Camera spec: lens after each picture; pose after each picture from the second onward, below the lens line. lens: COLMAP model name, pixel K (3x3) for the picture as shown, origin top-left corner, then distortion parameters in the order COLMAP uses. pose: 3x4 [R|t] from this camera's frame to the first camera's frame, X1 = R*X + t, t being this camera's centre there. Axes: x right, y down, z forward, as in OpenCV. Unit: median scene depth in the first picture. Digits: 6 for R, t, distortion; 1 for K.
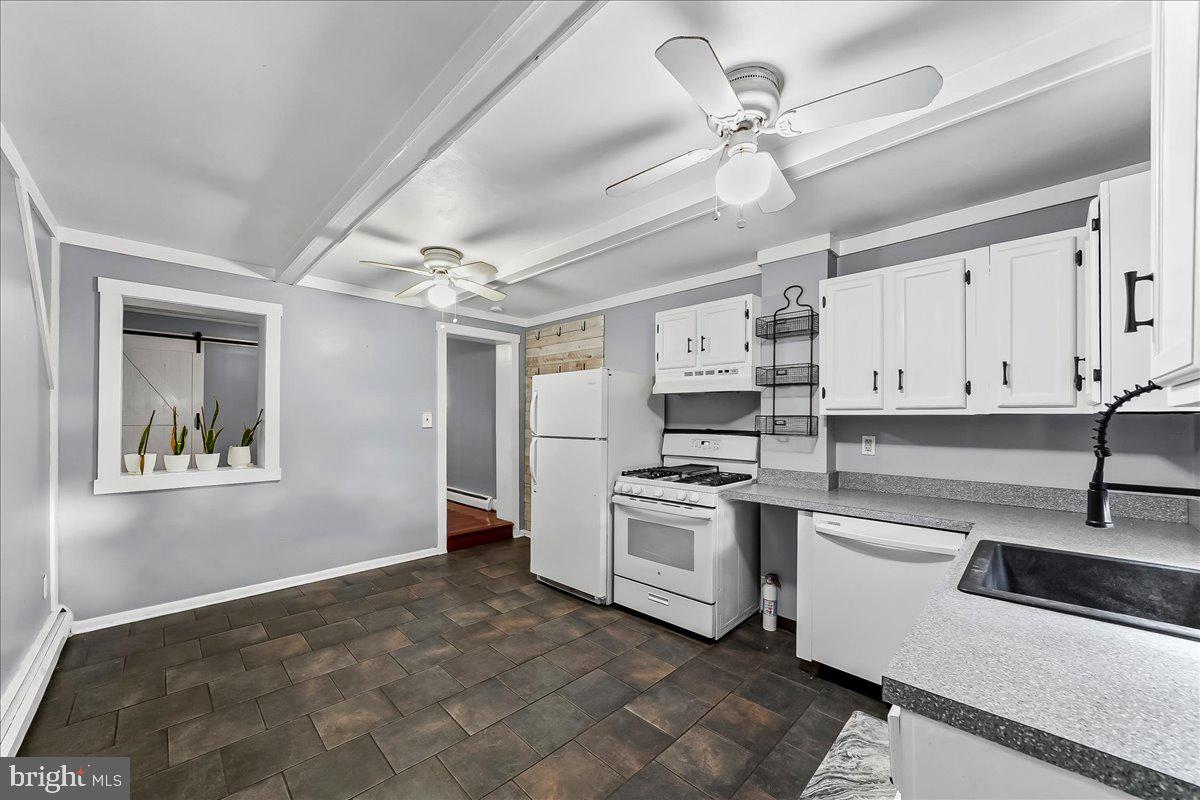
lens RADIAL K [[459.7, 0, 598.3], [0, 459.7, 413.2], [0, 0, 1]] dist [-0.001083, 0.000072]
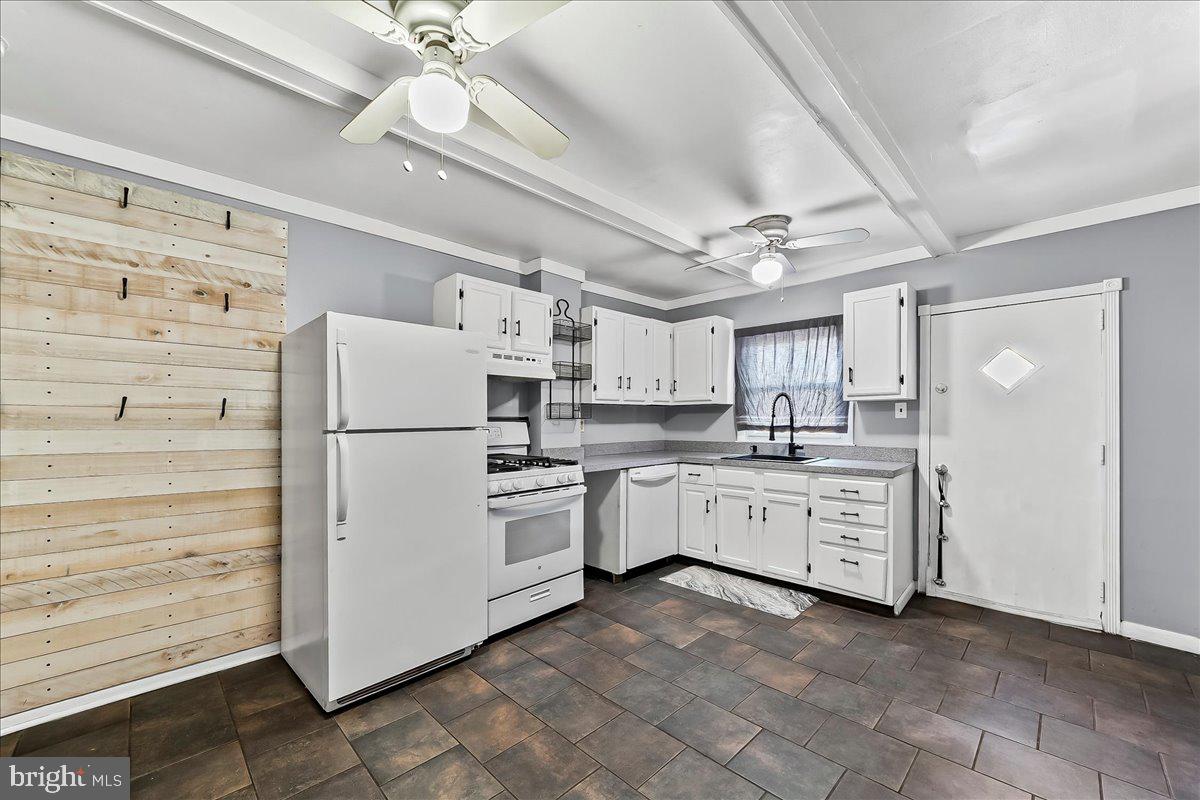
lens RADIAL K [[459.7, 0, 598.3], [0, 459.7, 413.2], [0, 0, 1]] dist [-0.001083, 0.000072]
pose [[0.007444, 0.003980, 0.999964, -0.833874], [-0.008205, 0.999959, -0.003919, 0.036603], [-0.999939, -0.008176, 0.007476, 0.903179]]
